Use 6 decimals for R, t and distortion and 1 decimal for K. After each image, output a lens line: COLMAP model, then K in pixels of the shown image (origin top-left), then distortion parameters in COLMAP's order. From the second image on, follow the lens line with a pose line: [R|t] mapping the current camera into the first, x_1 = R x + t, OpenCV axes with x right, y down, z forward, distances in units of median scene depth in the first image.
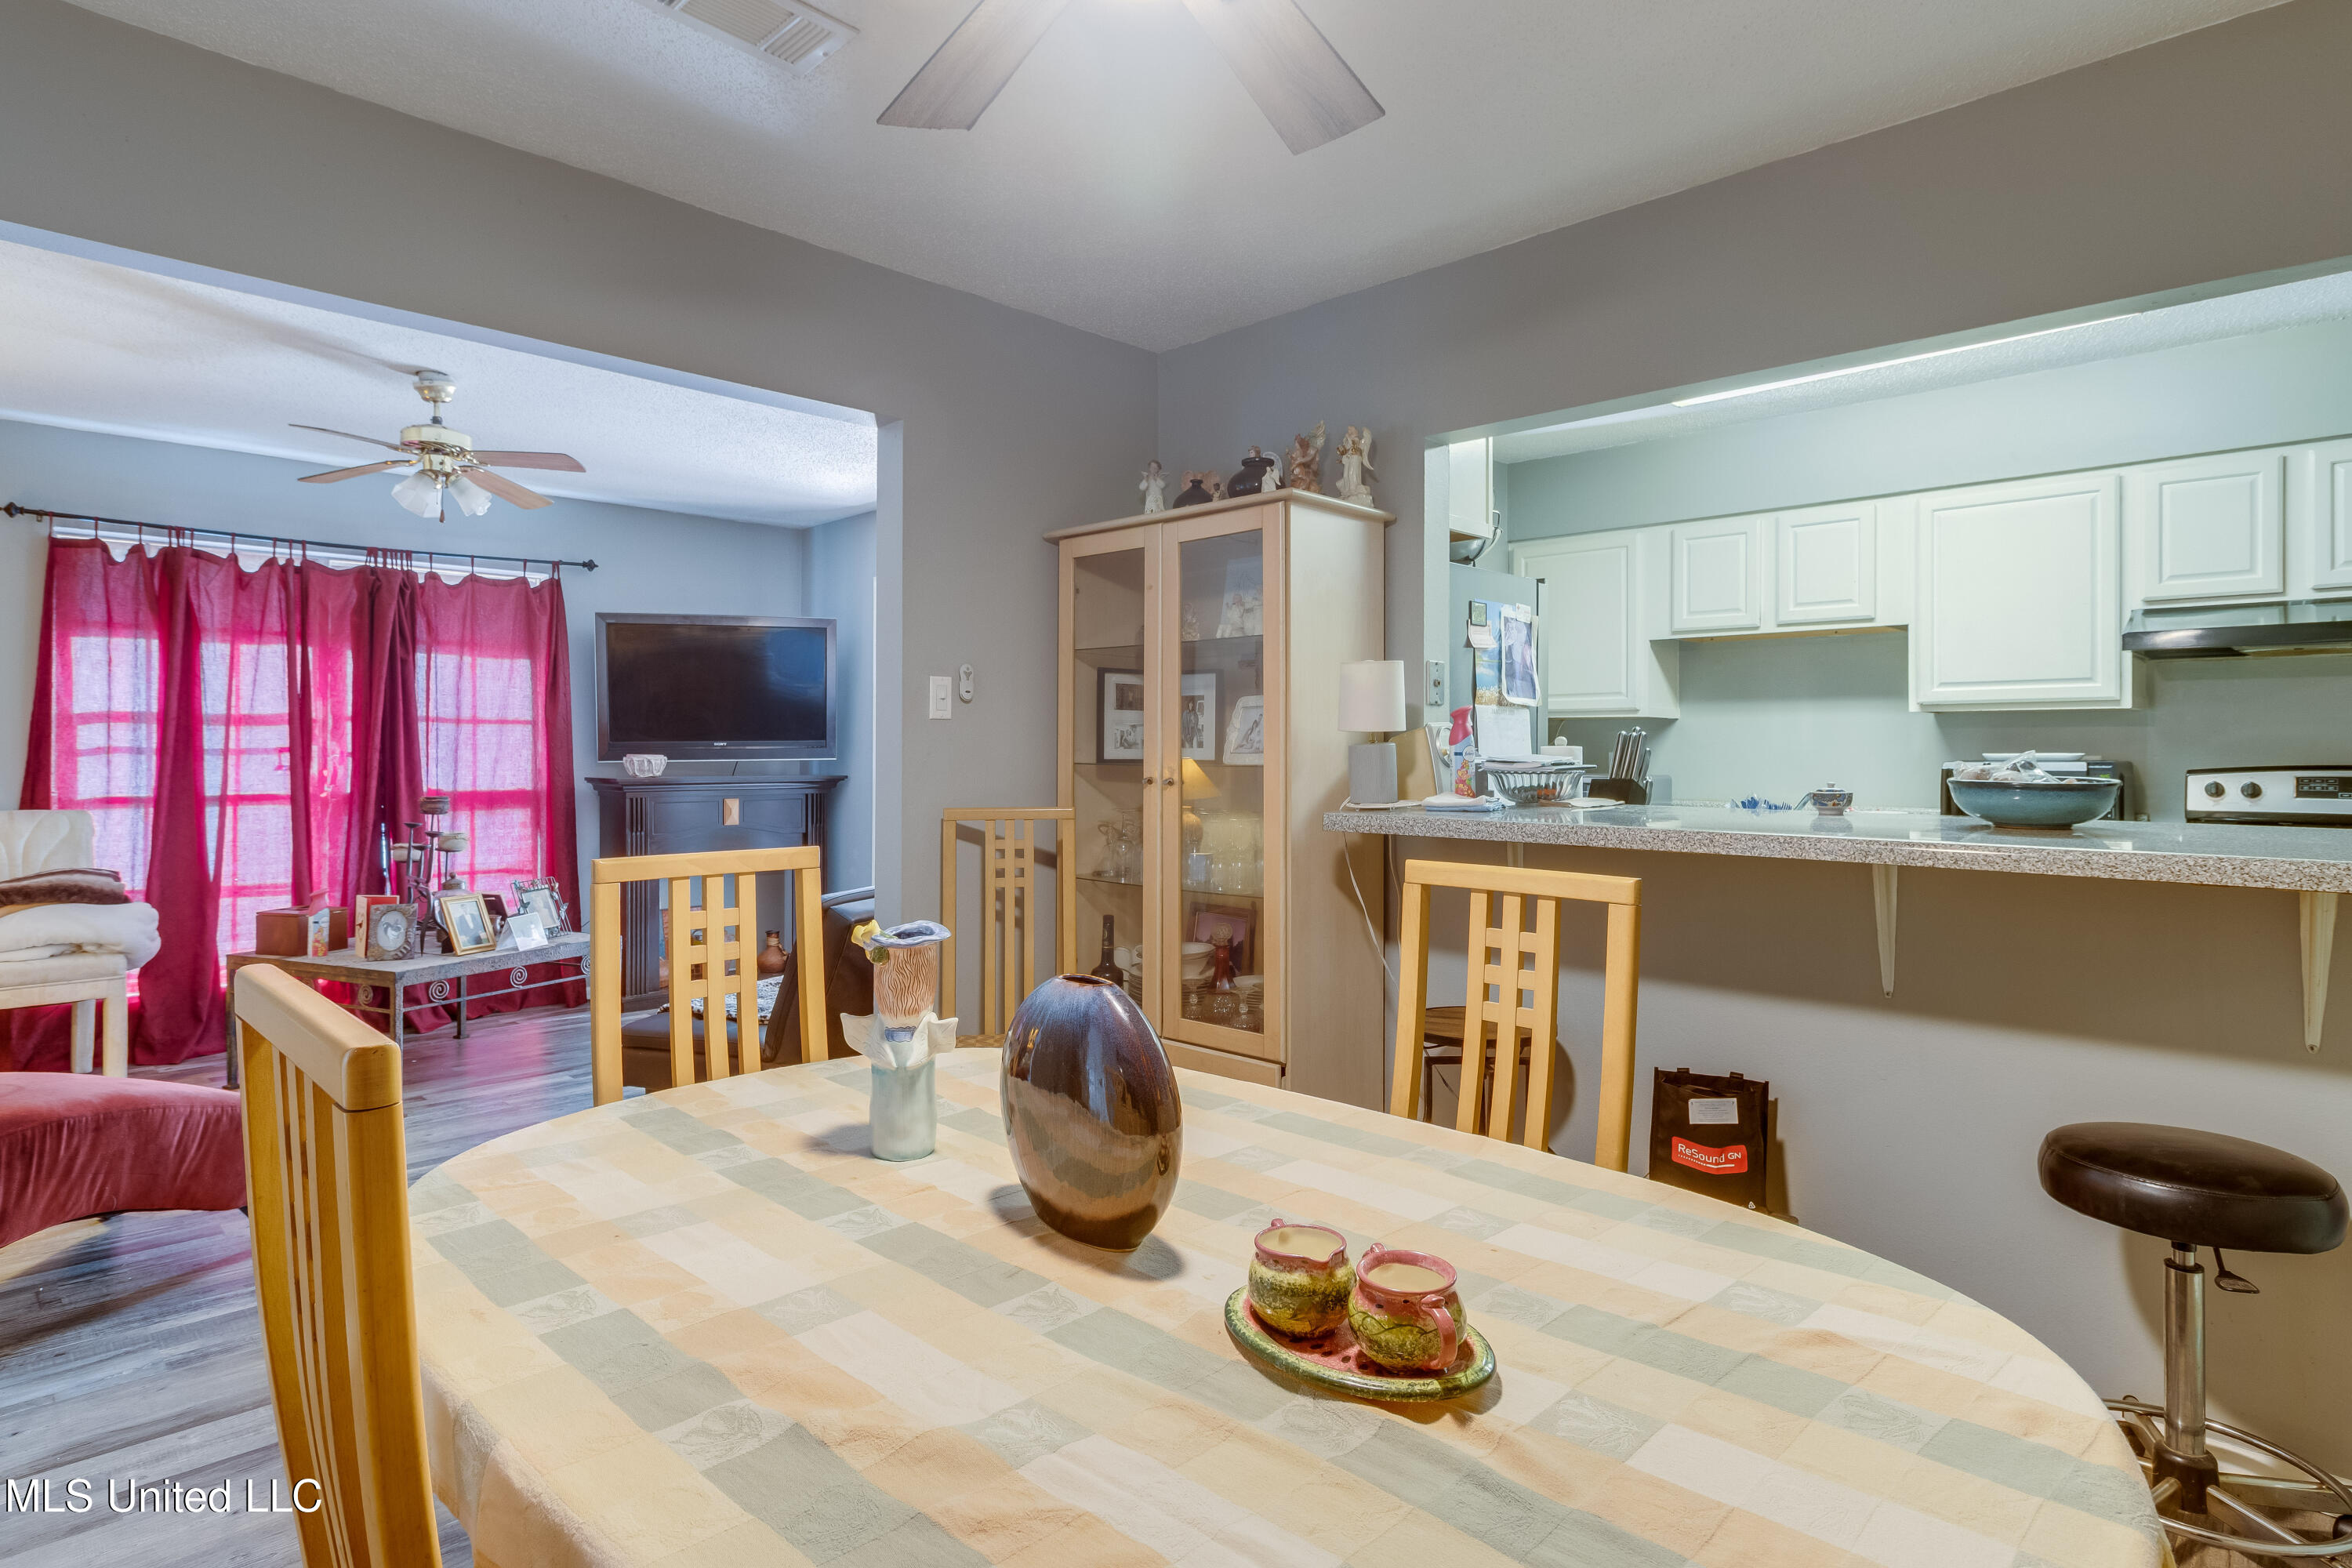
lens RADIAL K [[1243.3, 0, 1176.6], [0, 1243.3, 774.4], [0, 0, 1]] dist [-0.002006, -0.000067]
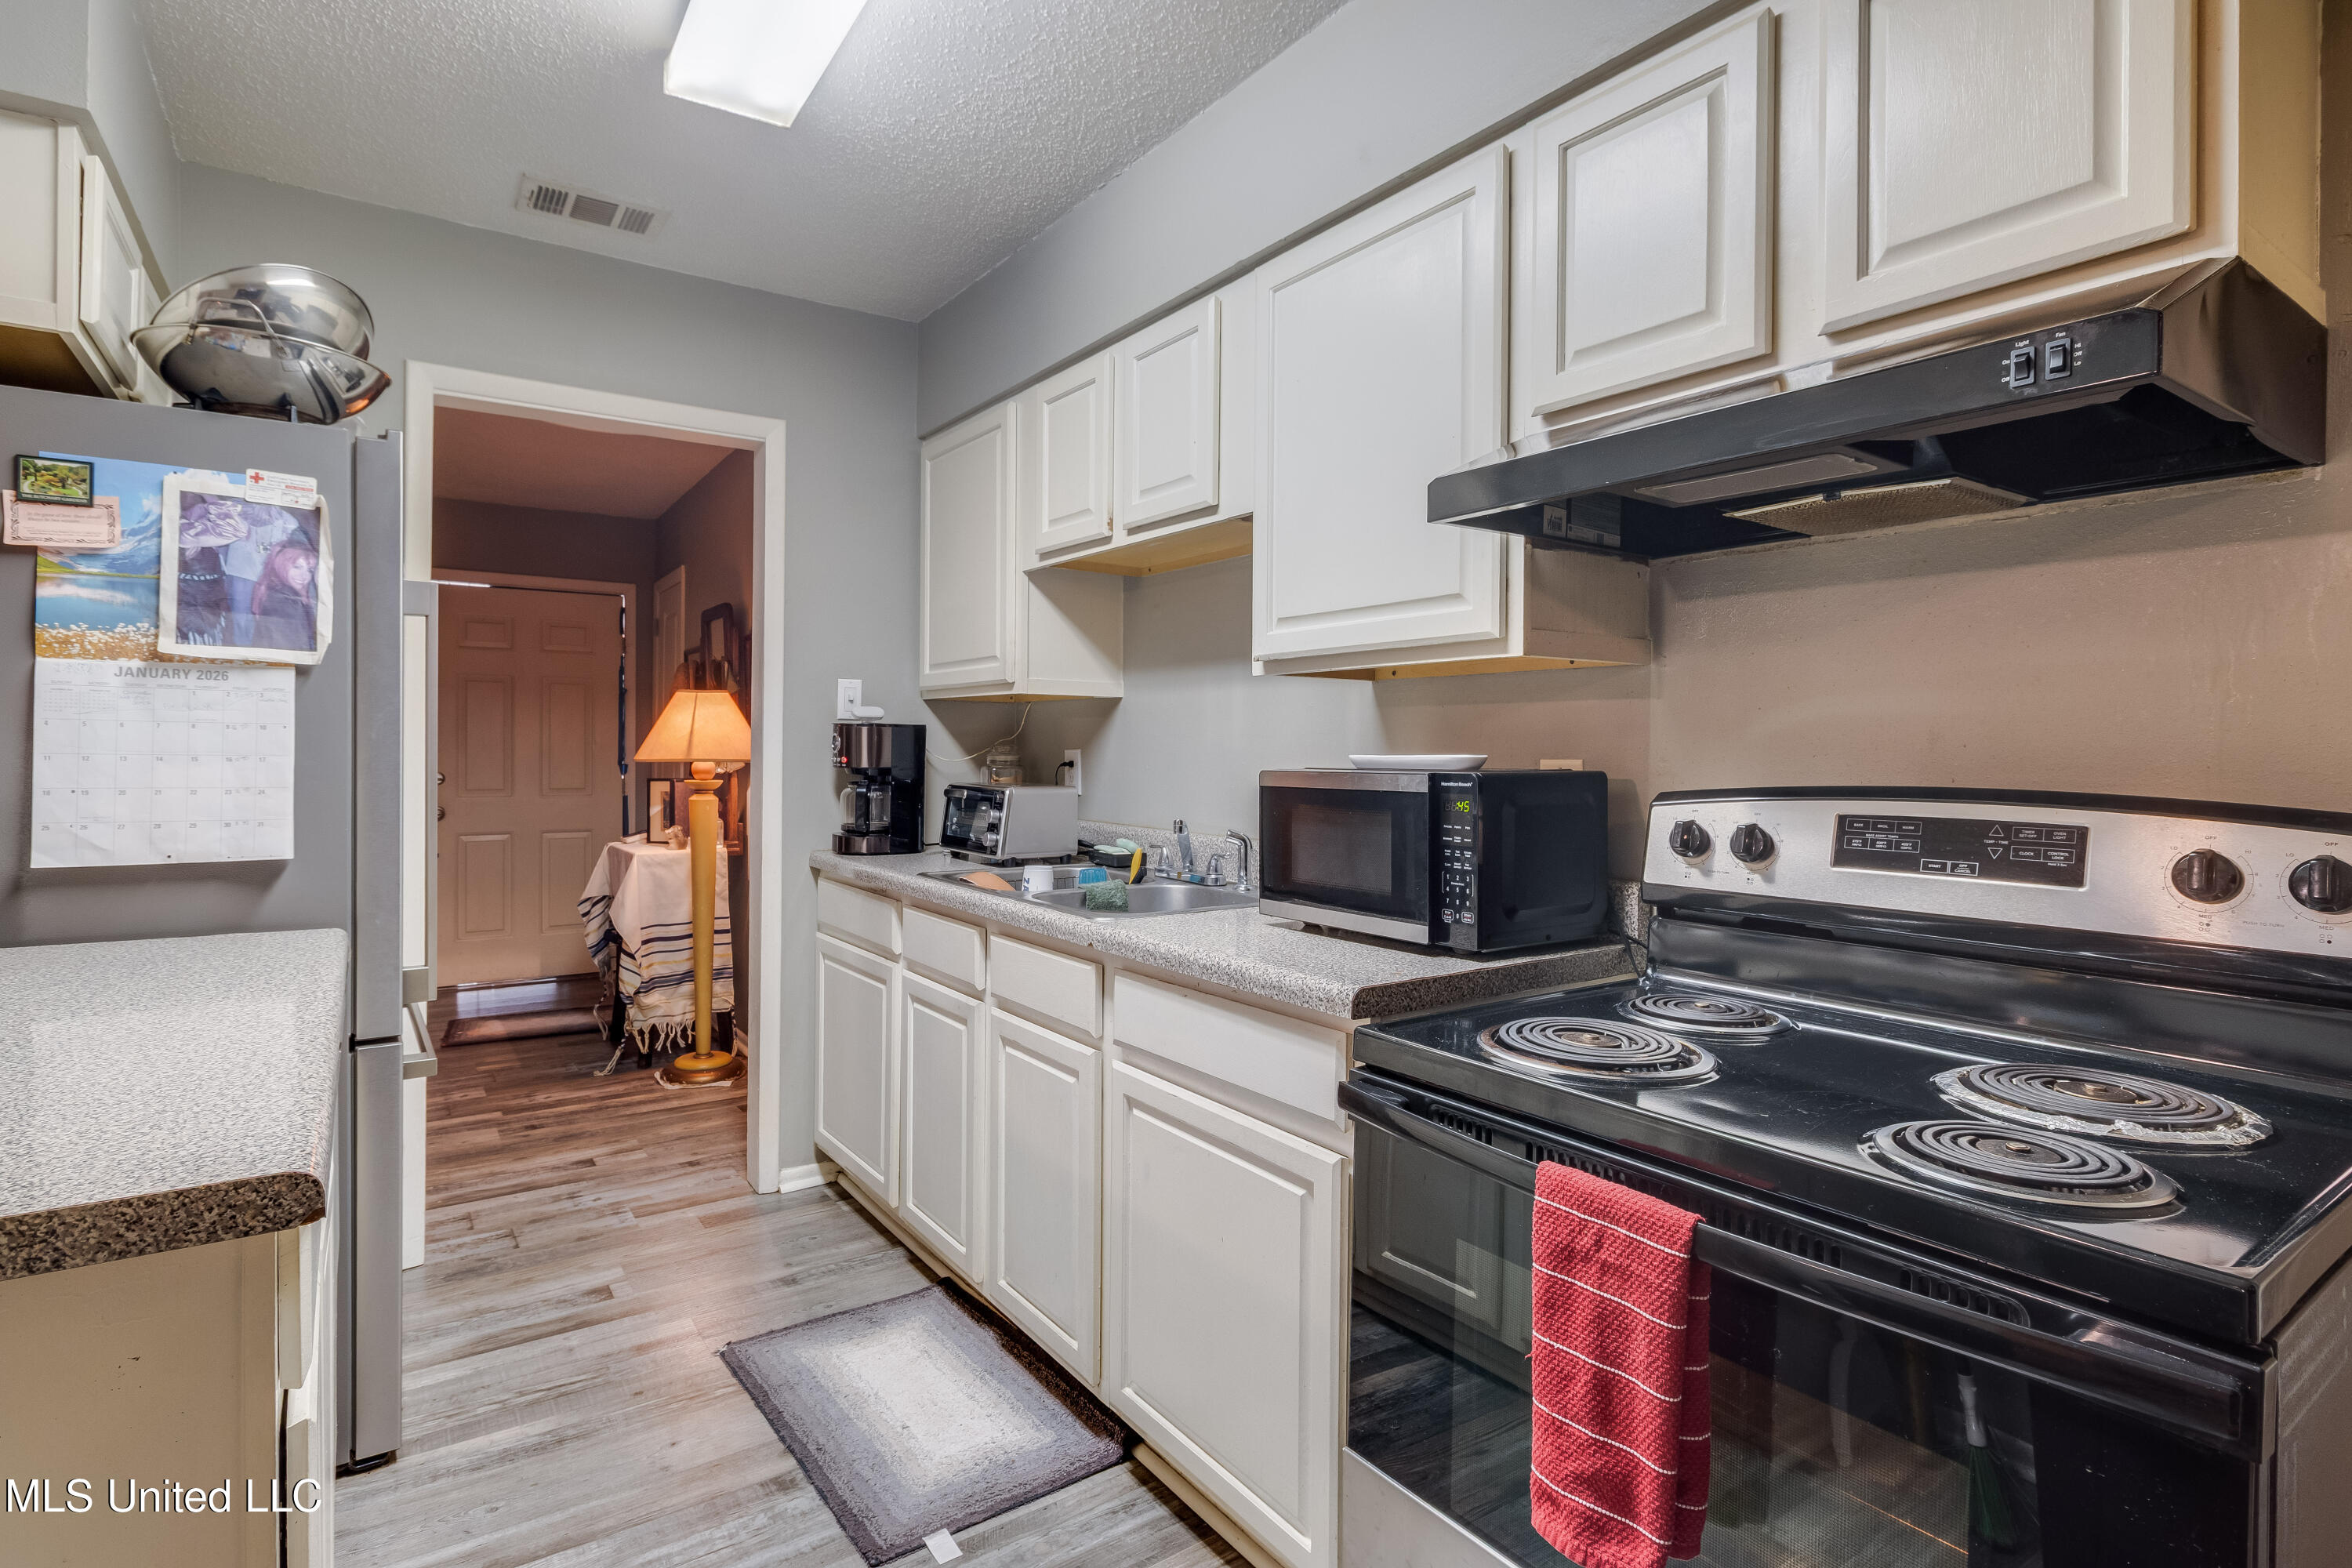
lens RADIAL K [[1167.1, 0, 1175.0], [0, 1167.1, 771.6], [0, 0, 1]] dist [0.001859, -0.000092]
pose [[0.983521, 0.005633, -0.180706, 0.736779], [-0.005110, 0.999981, 0.003359, -0.012115], [0.180722, -0.002380, 0.983531, 0.567093]]
